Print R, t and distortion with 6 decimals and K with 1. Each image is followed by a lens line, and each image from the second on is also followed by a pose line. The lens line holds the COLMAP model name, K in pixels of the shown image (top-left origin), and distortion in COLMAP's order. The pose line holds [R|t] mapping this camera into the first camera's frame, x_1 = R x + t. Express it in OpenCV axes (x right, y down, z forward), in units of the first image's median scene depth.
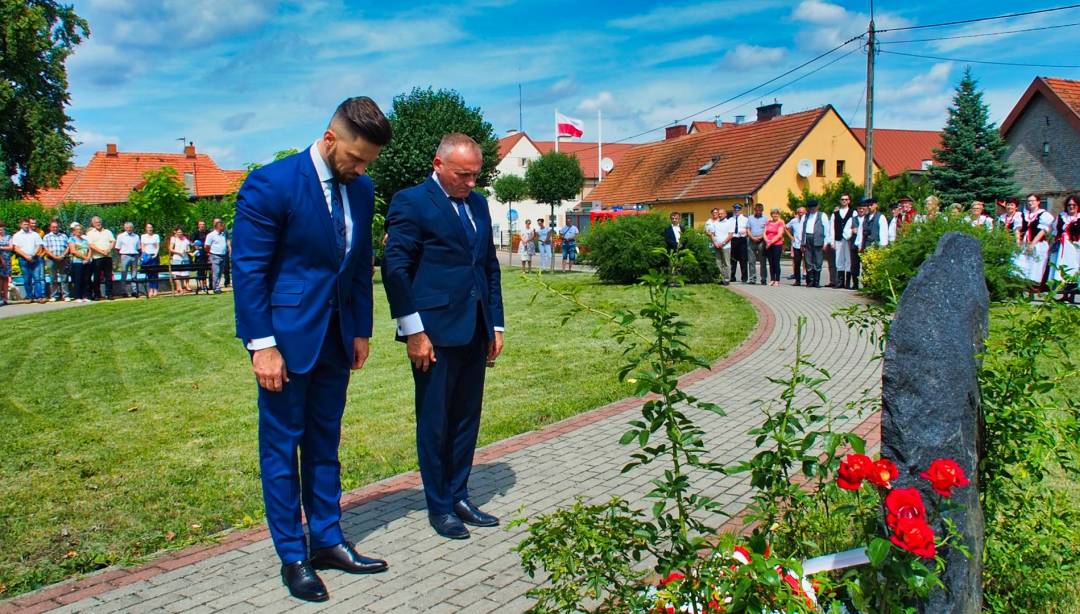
lens RADIAL K [[902.4, 0, 540.0], [0, 902.4, 307.0], [0, 0, 1]] dist [0.001235, -0.010444]
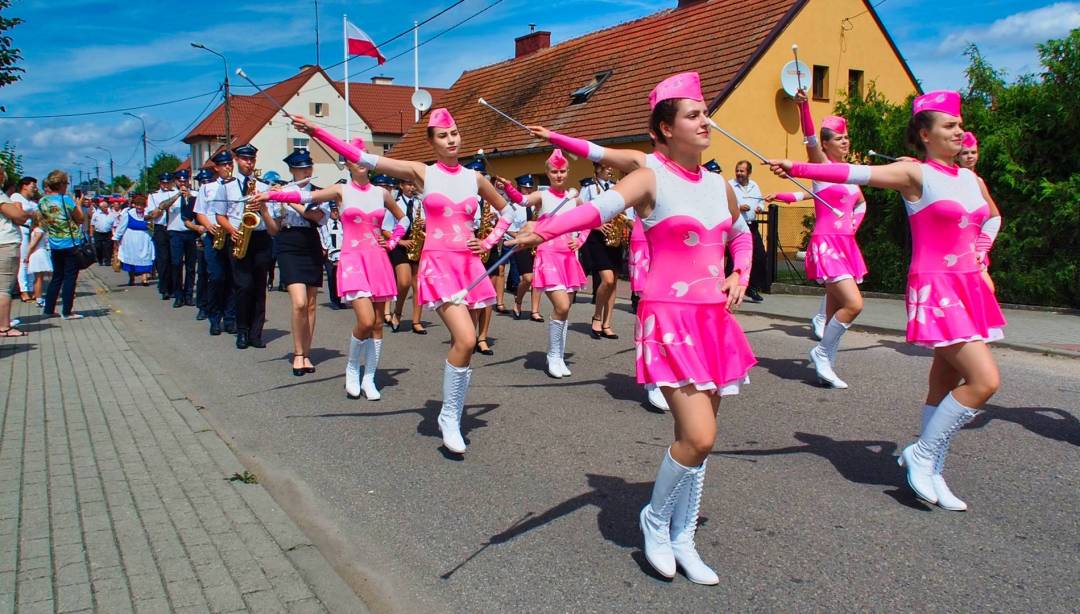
lens RADIAL K [[860.2, 0, 540.0], [0, 860.2, 307.0], [0, 0, 1]] dist [0.001053, 0.000183]
pose [[0.988476, -0.013337, 0.150787, 0.073060], [0.009085, 0.999542, 0.028852, -0.038540], [-0.151103, -0.027149, 0.988145, 0.461432]]
